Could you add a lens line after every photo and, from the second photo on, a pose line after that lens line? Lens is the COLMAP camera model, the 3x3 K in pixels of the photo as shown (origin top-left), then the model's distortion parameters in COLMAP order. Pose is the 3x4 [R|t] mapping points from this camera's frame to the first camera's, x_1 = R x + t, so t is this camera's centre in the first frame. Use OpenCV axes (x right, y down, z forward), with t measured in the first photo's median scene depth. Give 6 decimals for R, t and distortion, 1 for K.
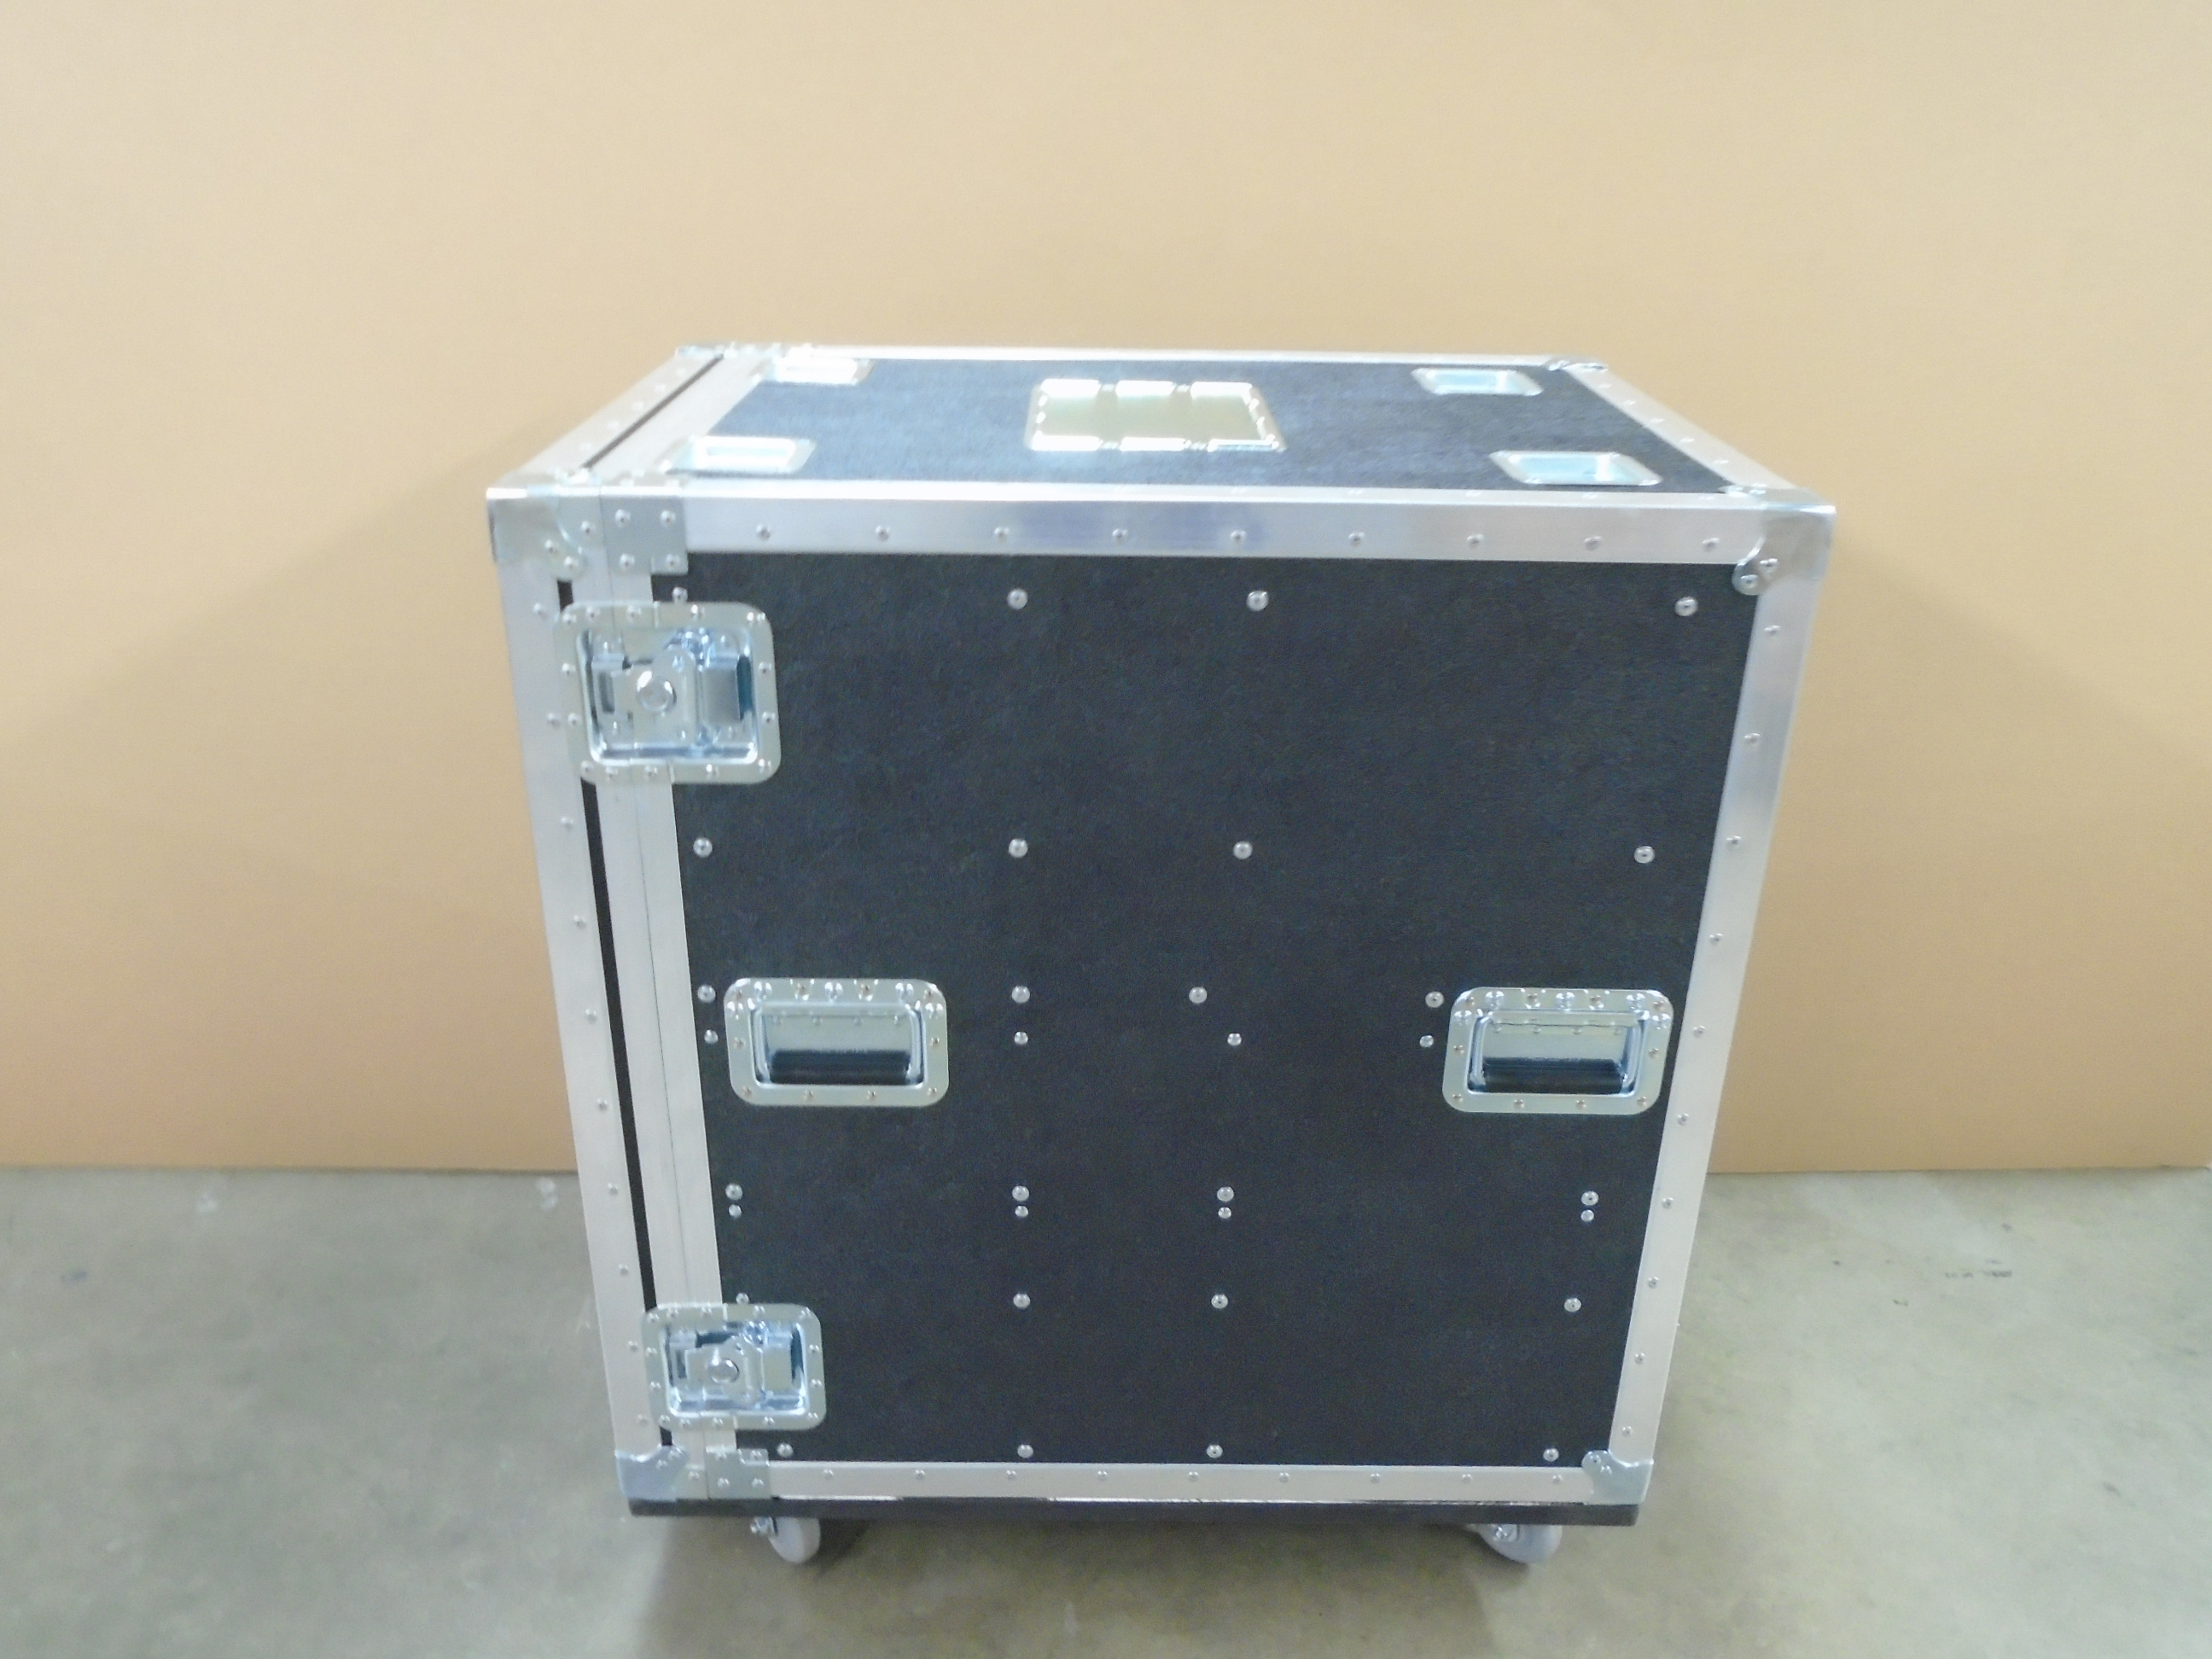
lens RADIAL K [[1724.0, 0, 1102.2], [0, 1724.0, 826.7], [0, 0, 1]] dist [-0.009172, 0.004235]
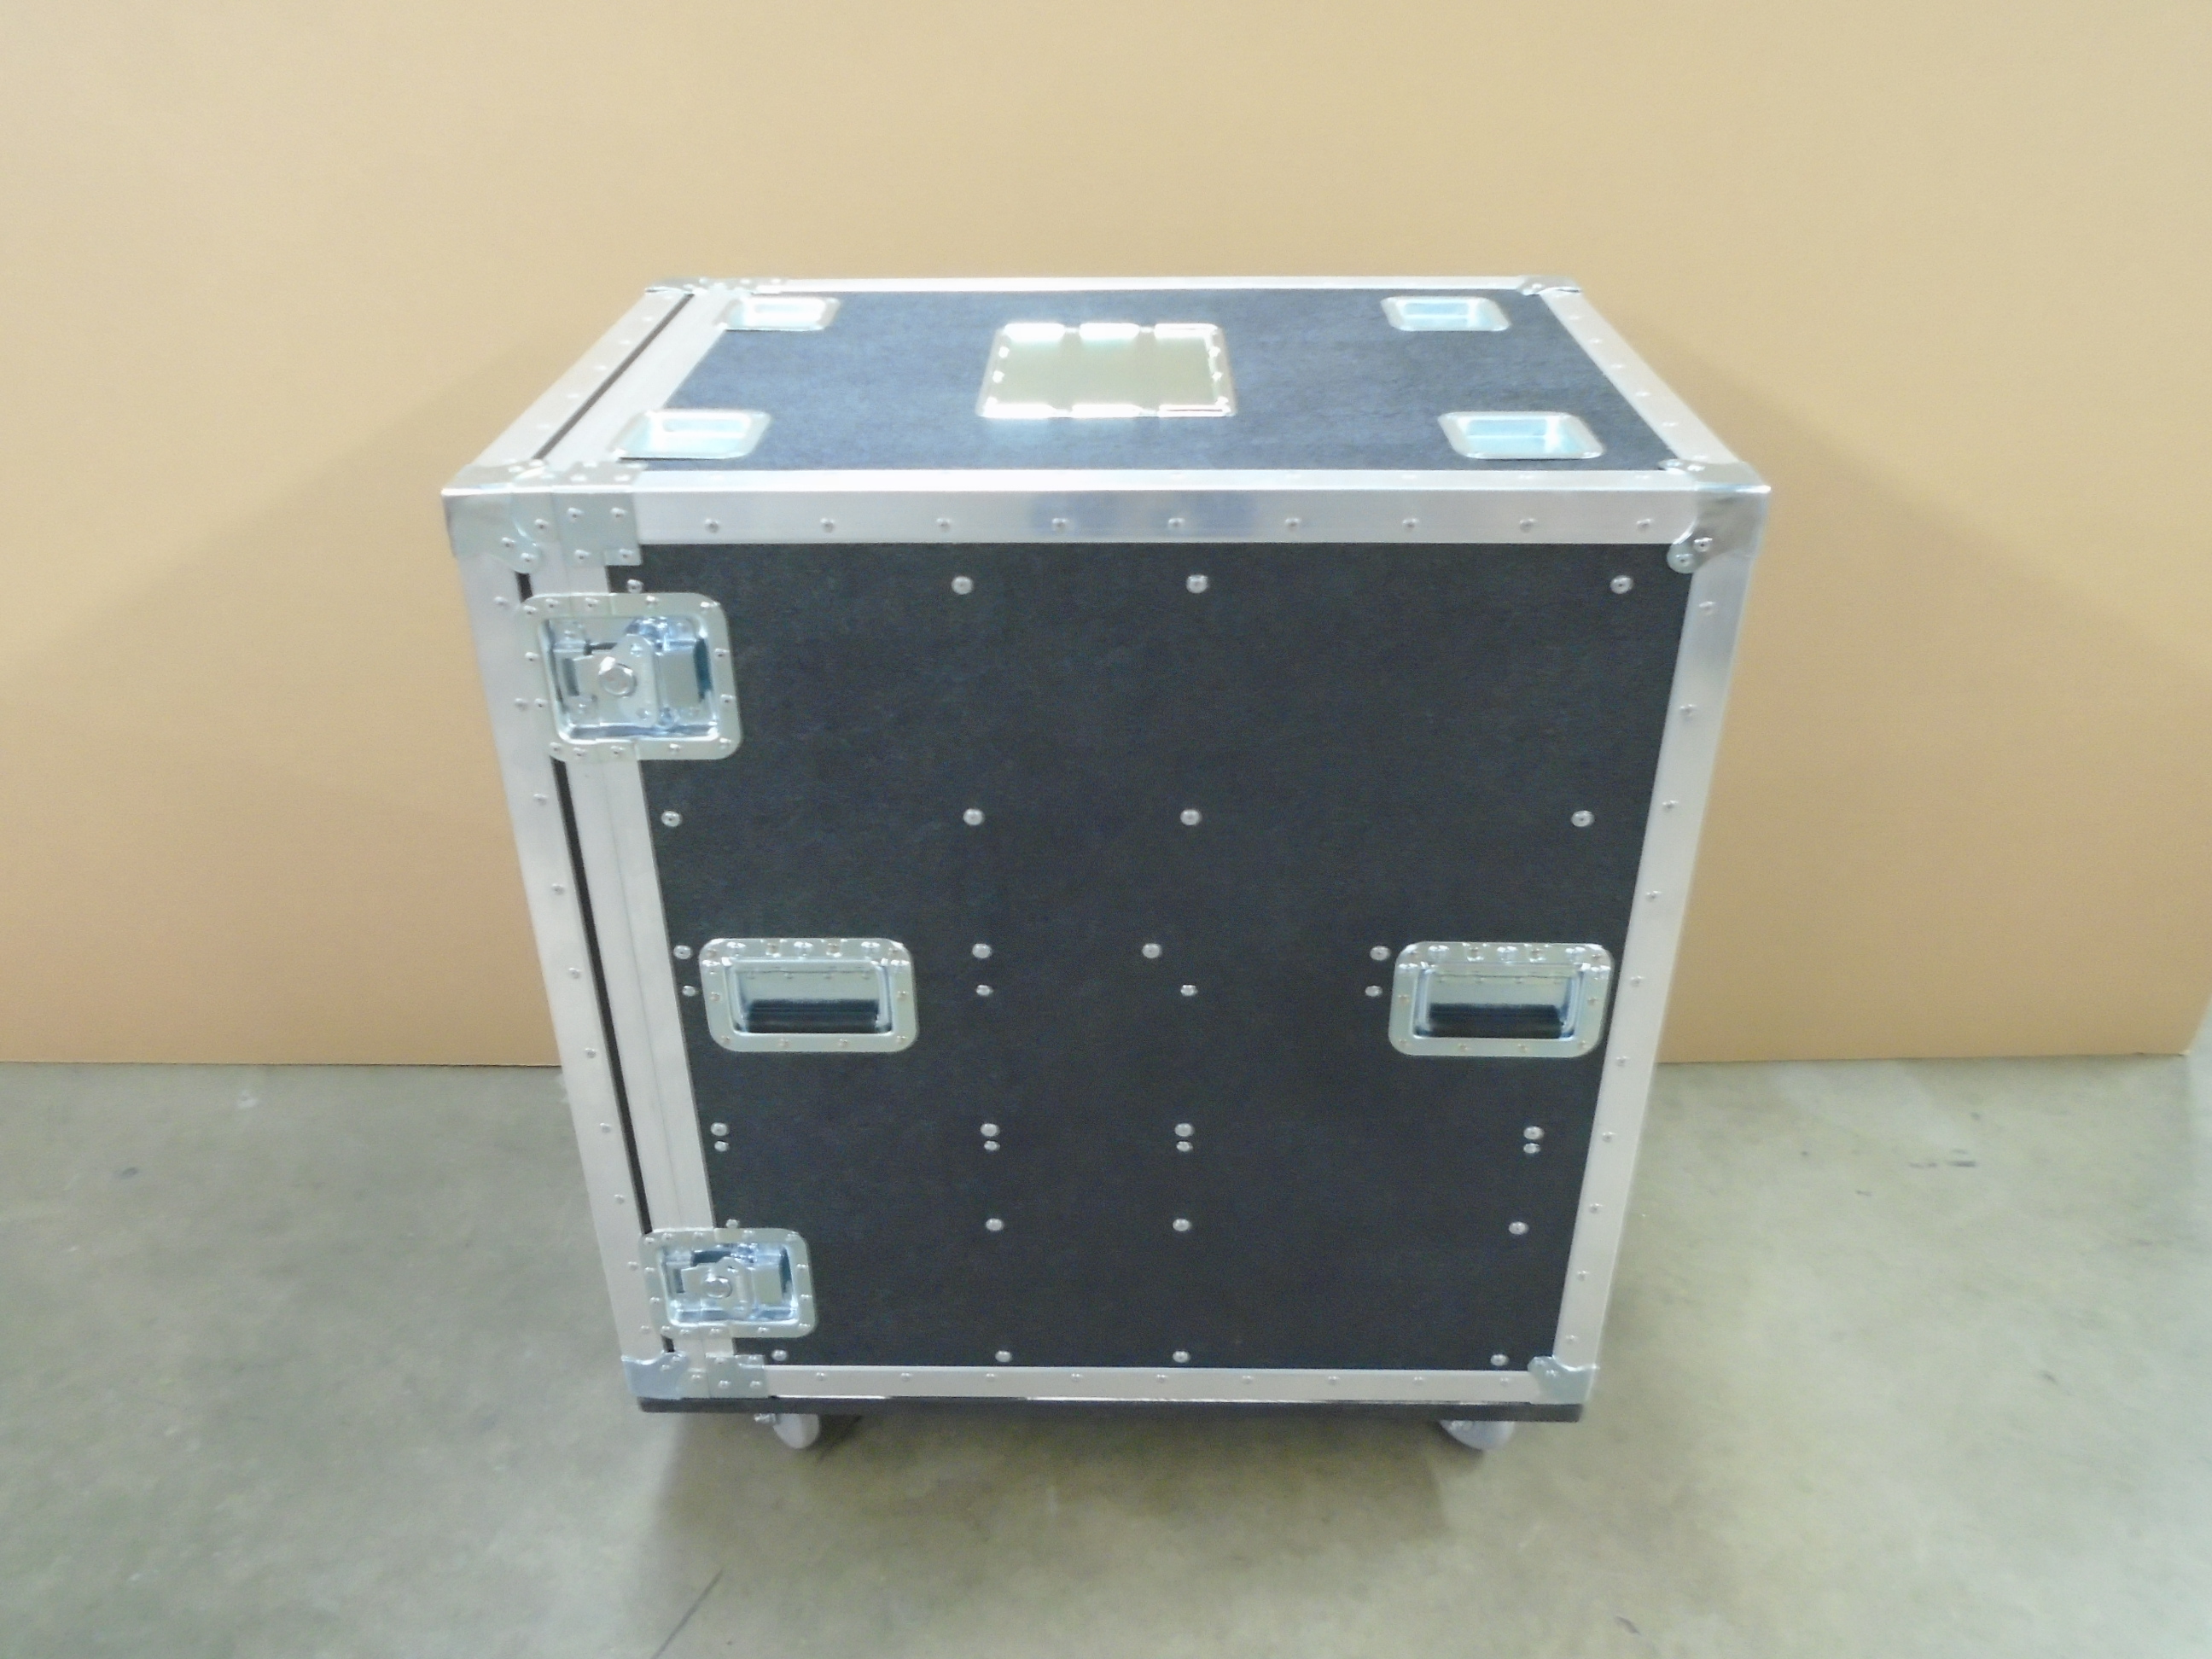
lens RADIAL K [[1724.0, 0, 1102.2], [0, 1724.0, 826.7], [0, 0, 1]] dist [-0.009172, 0.004235]
pose [[0.999598, -0.006845, -0.027524, 0.053174], [0.009728, 0.994316, 0.106027, -0.084619], [0.026641, -0.106252, 0.993982, -0.027349]]
